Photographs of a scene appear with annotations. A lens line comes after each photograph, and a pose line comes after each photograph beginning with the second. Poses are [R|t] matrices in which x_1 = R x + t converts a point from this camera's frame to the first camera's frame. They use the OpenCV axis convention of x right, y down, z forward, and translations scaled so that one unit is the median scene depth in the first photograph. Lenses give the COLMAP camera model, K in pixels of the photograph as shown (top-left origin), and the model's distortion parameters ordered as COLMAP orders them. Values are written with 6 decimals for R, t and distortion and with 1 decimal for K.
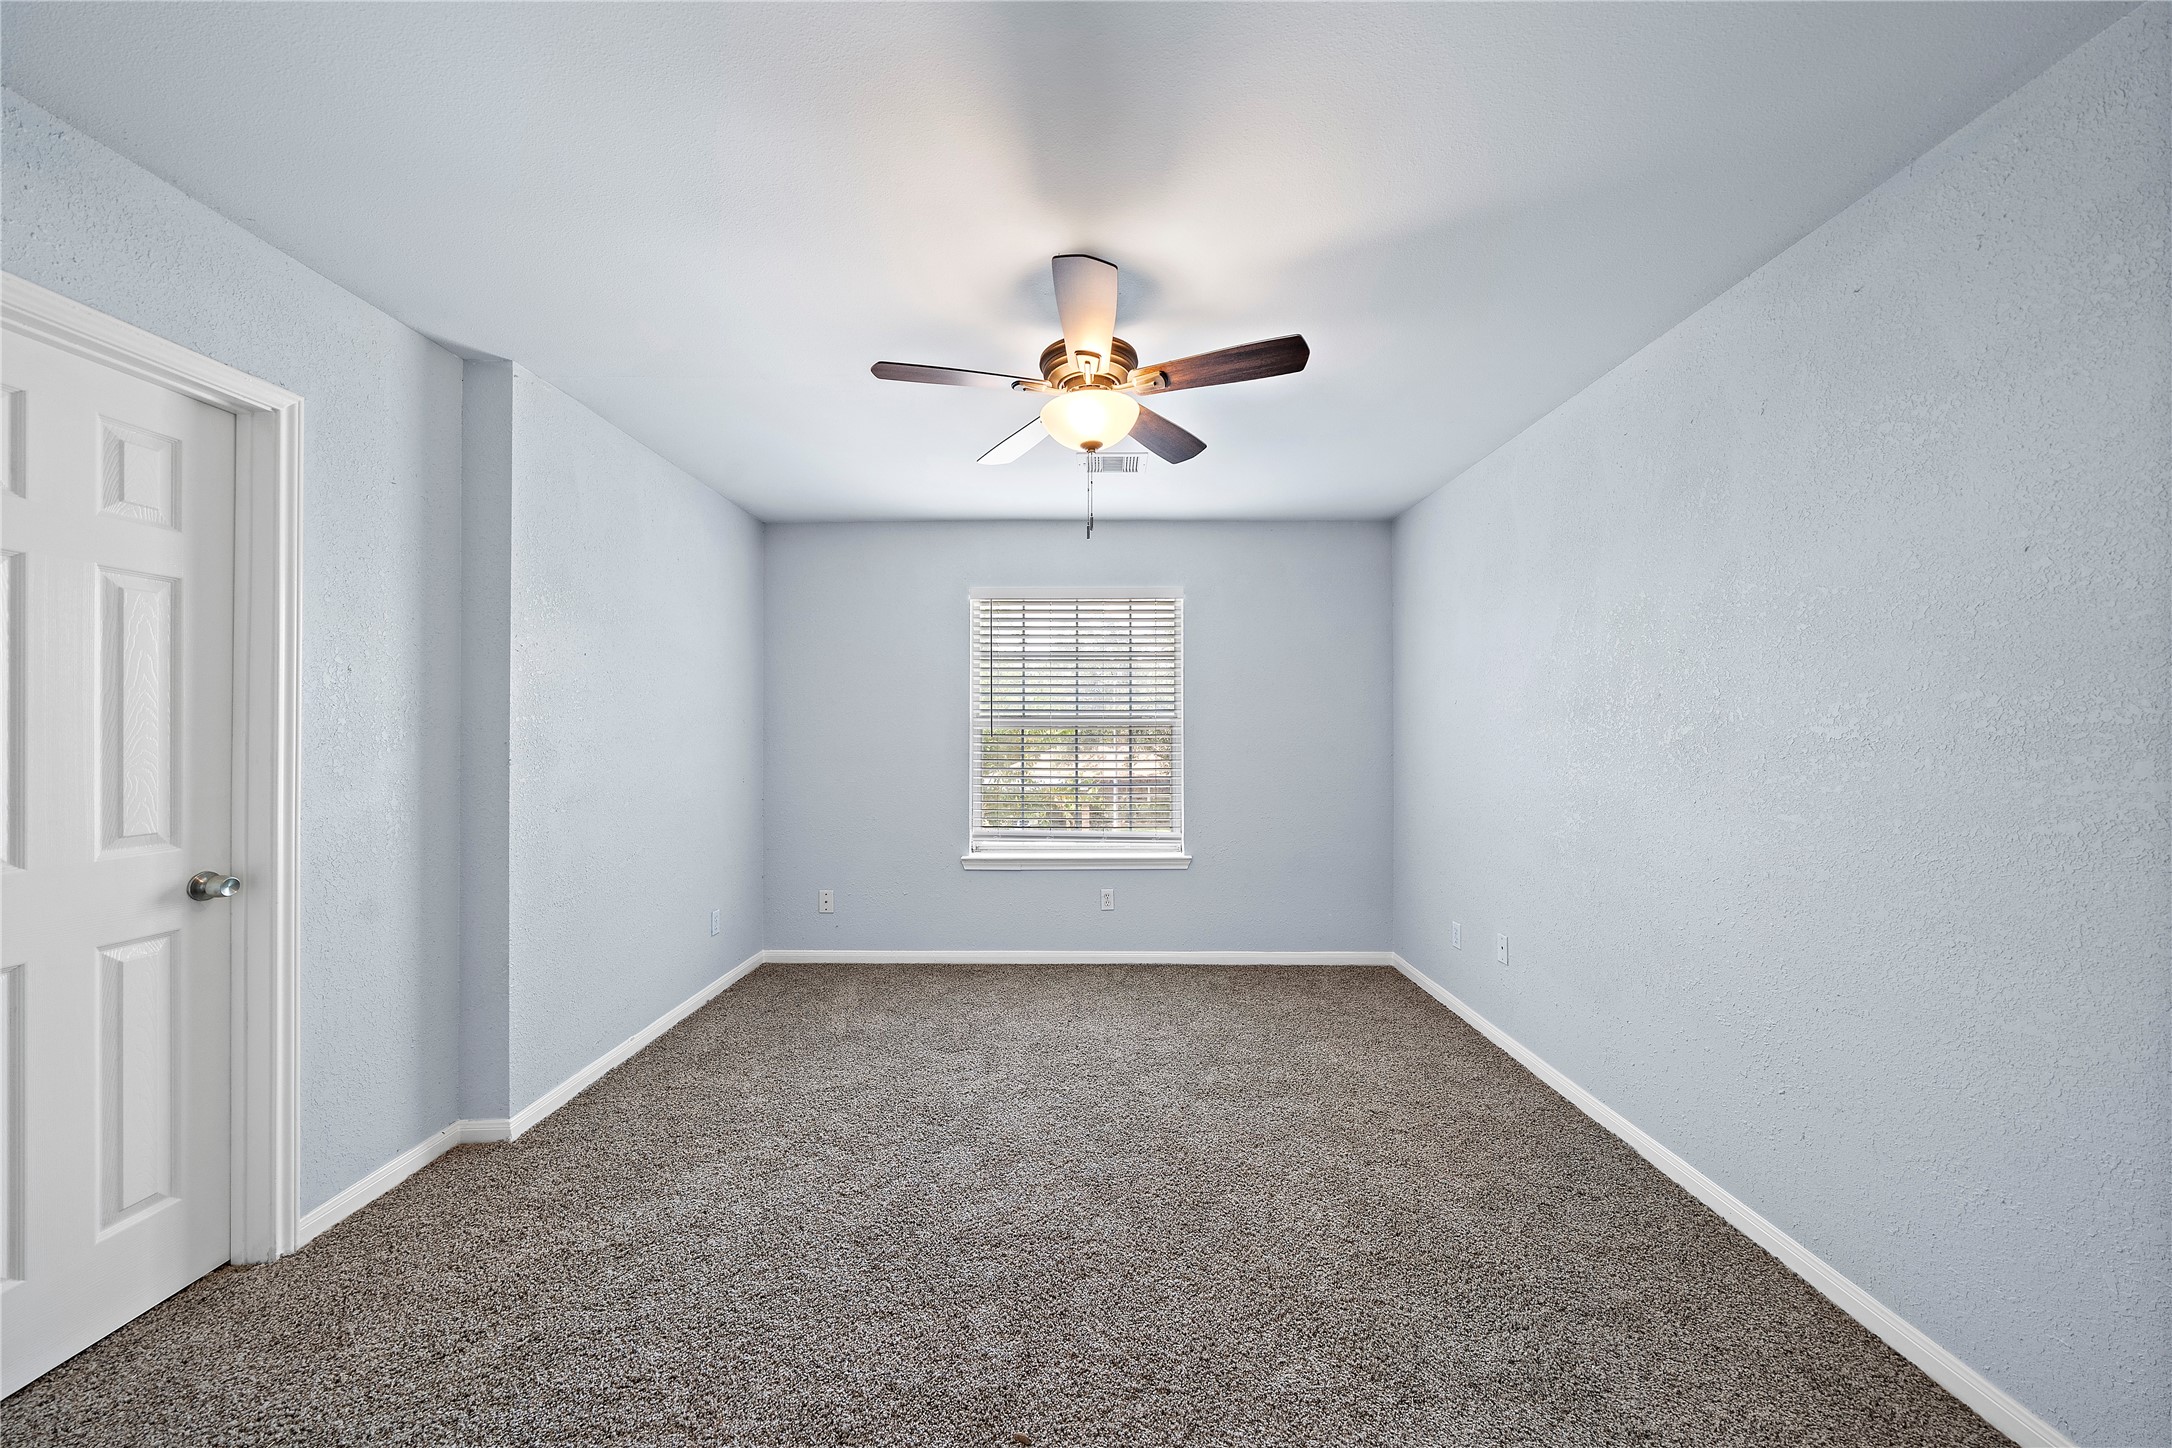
lens RADIAL K [[741.1, 0, 1074.0], [0, 741.1, 727.0], [0, 0, 1]] dist [-0.007687, 0.000505]
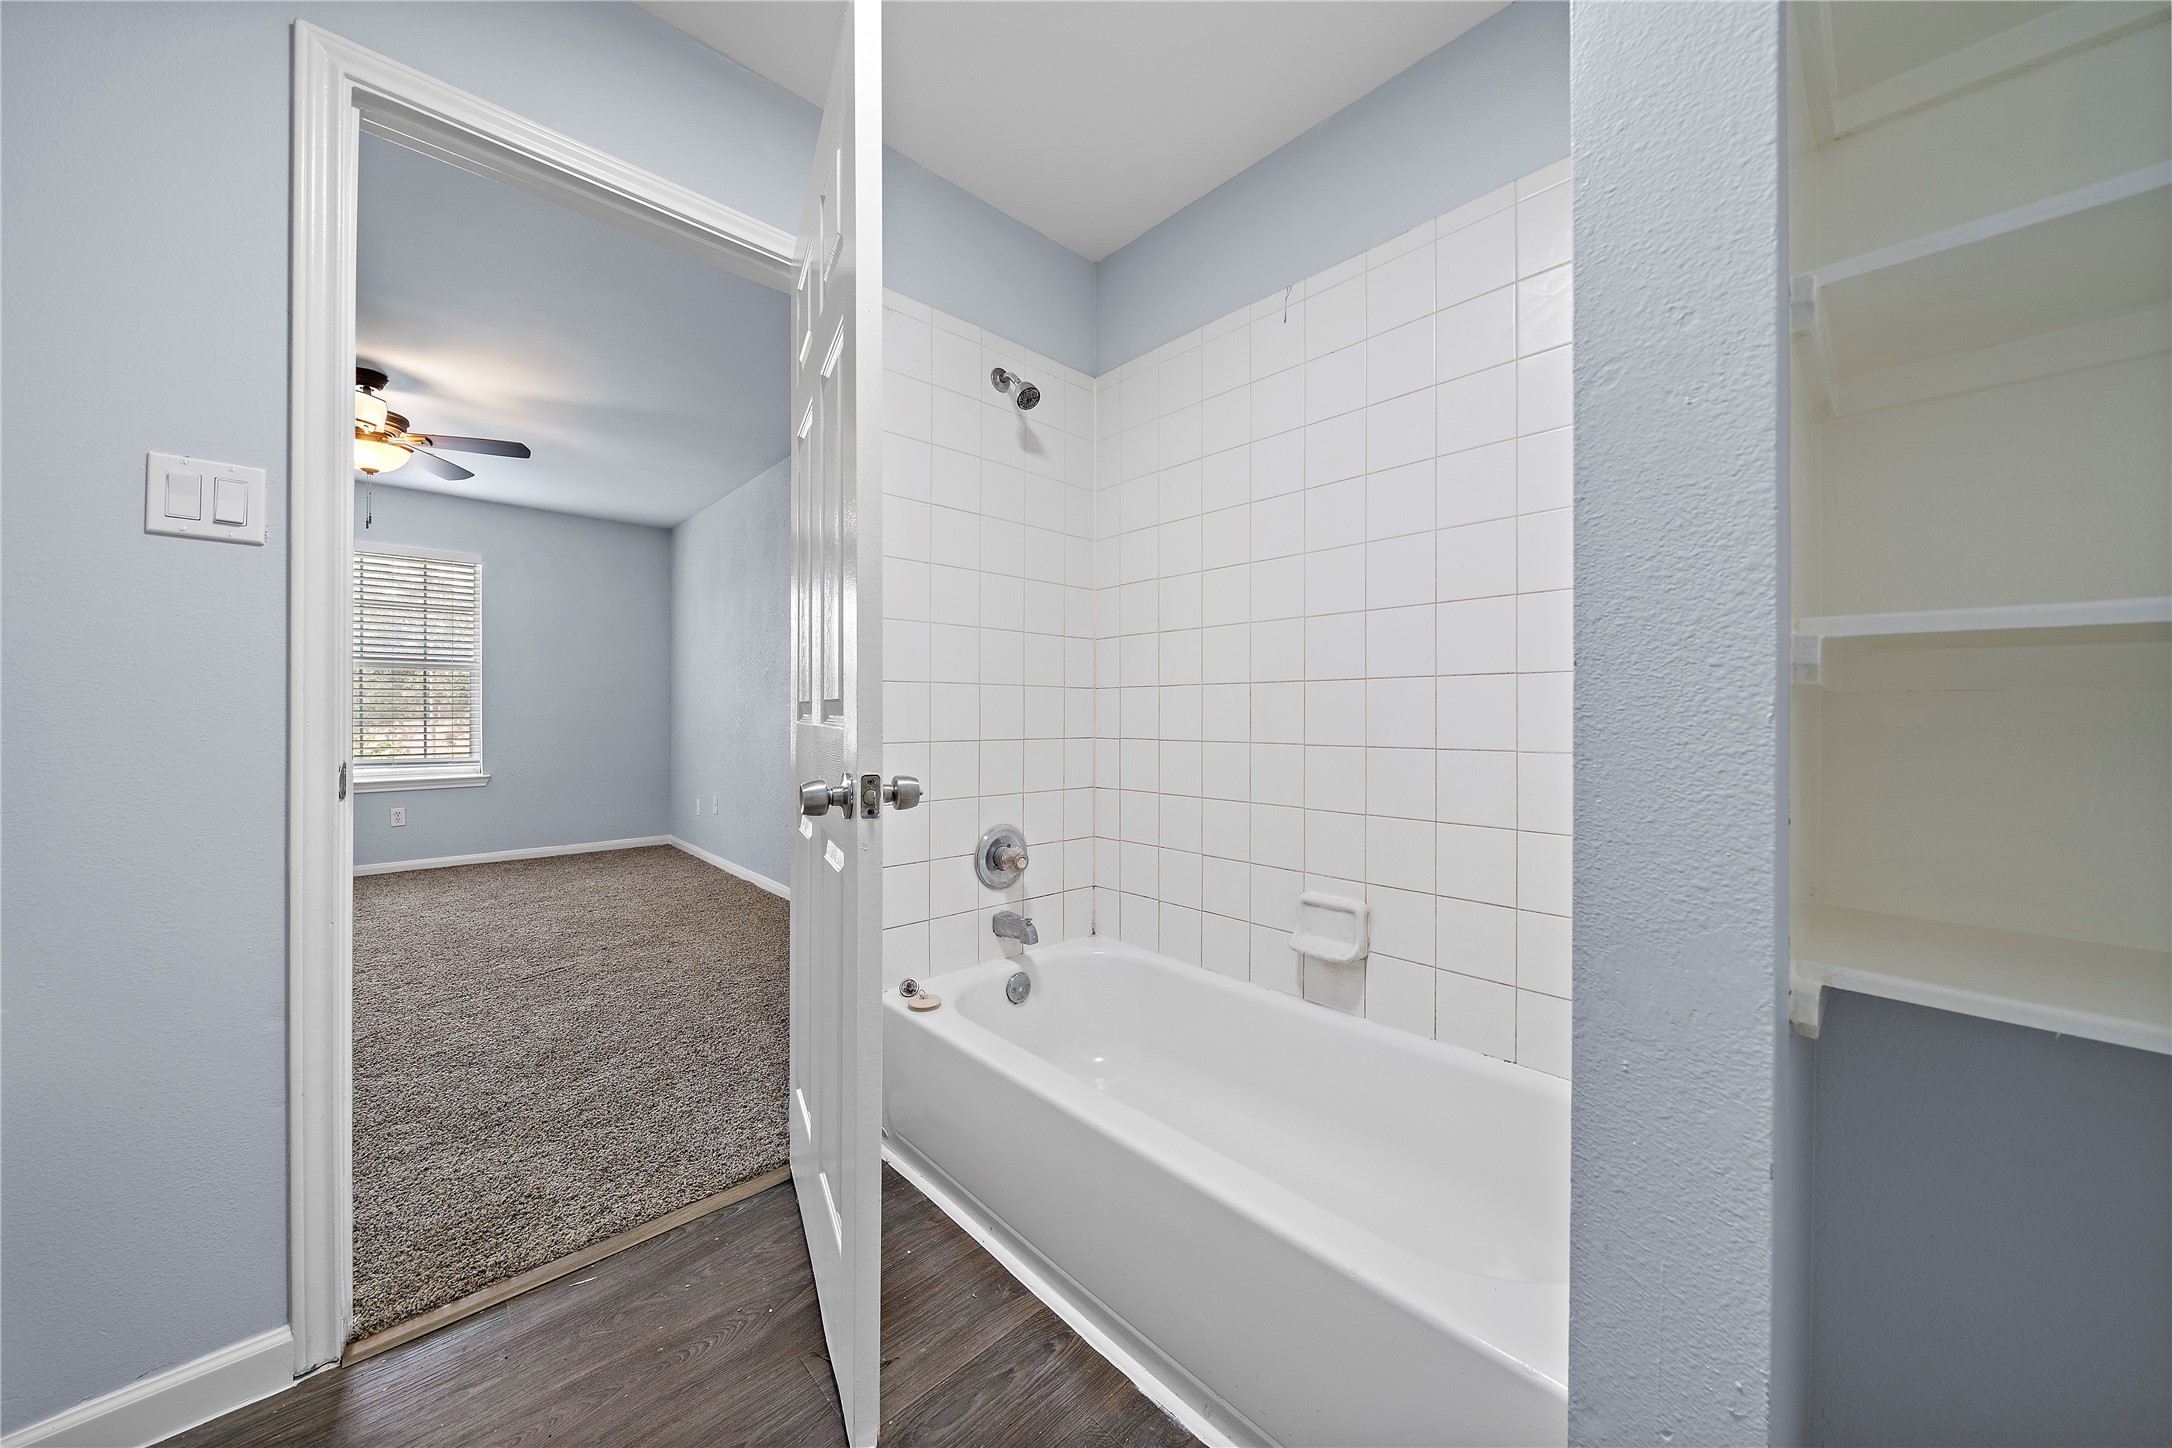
lens RADIAL K [[741.1, 0, 1041.0], [0, 741.1, 714.6], [0, 0, 1]] dist [-0.007687, 0.000505]
pose [[0.740073, 0.004395, 0.672513, 0.013034], [-0.013178, 0.999881, 0.007967, 0.051904], [-0.672398, -0.014759, 0.740043, -0.525217]]
